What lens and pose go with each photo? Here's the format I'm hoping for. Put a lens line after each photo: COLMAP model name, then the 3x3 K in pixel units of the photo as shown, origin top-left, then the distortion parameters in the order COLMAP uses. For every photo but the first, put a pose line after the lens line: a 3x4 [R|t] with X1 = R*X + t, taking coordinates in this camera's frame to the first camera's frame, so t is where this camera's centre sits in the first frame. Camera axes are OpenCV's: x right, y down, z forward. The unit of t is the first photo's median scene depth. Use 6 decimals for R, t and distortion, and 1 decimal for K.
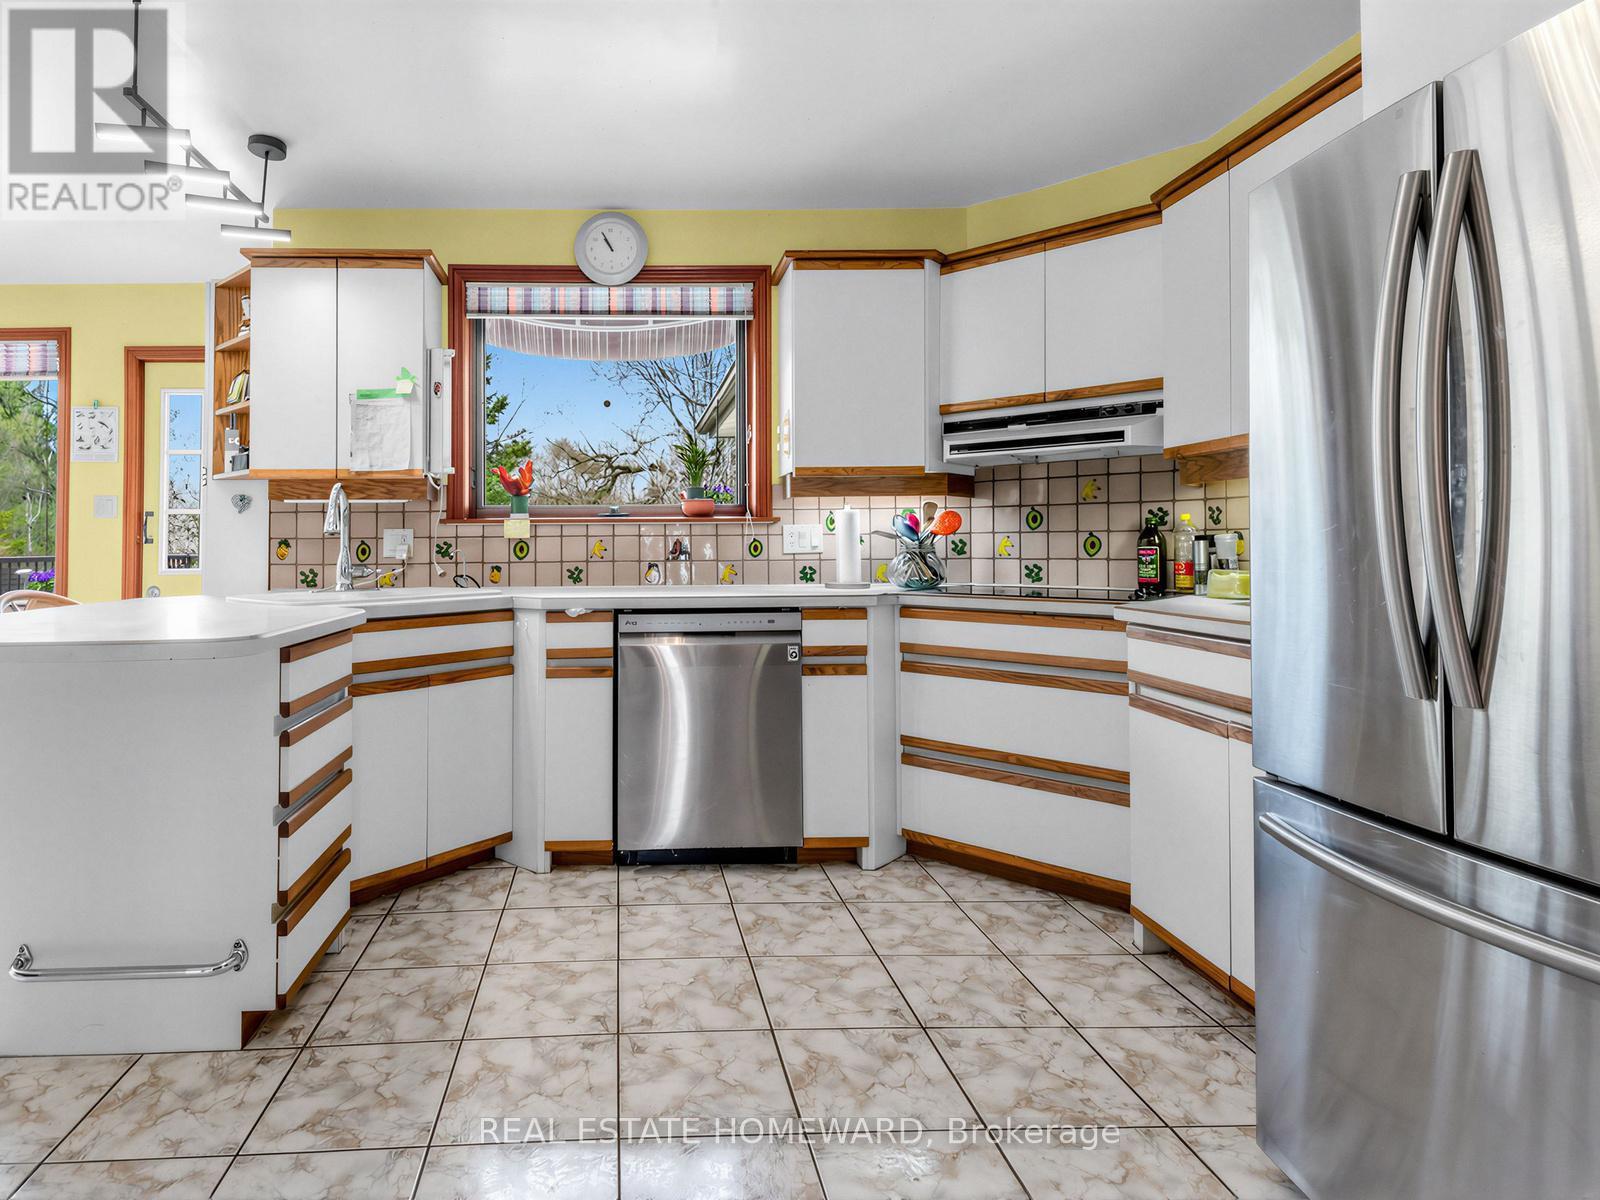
lens RADIAL K [[845.8, 0, 794.3], [0, 845.8, 552.0], [0, 0, 1]] dist [0.012658, -0.027127]
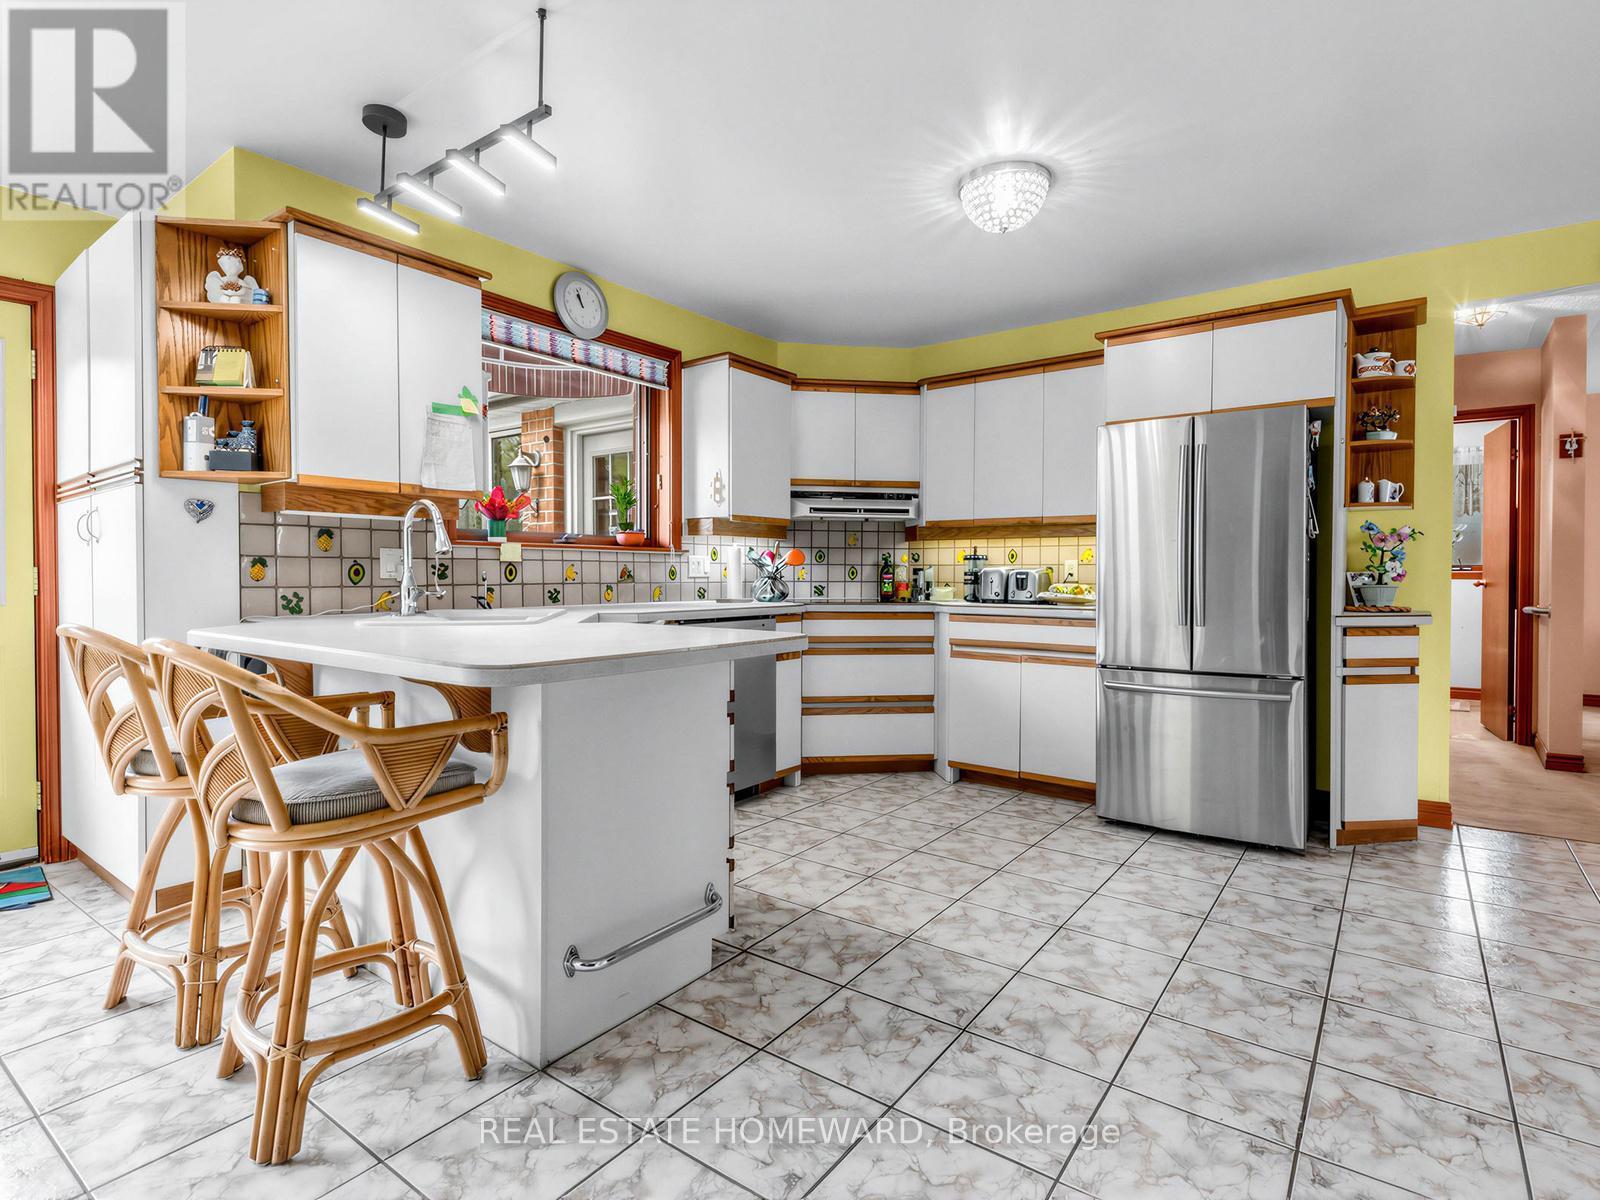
lens RADIAL K [[818.1, 0, 800.0], [0, 818.1, 600.0], [0, 0, 1]] dist [0.018415, -0.056410]
pose [[0.607180, -0.016459, 0.794394, -0.915493], [-0.001491, 0.999760, 0.021853, 0.008970], [-0.794563, -0.014453, 0.607009, 0.102868]]
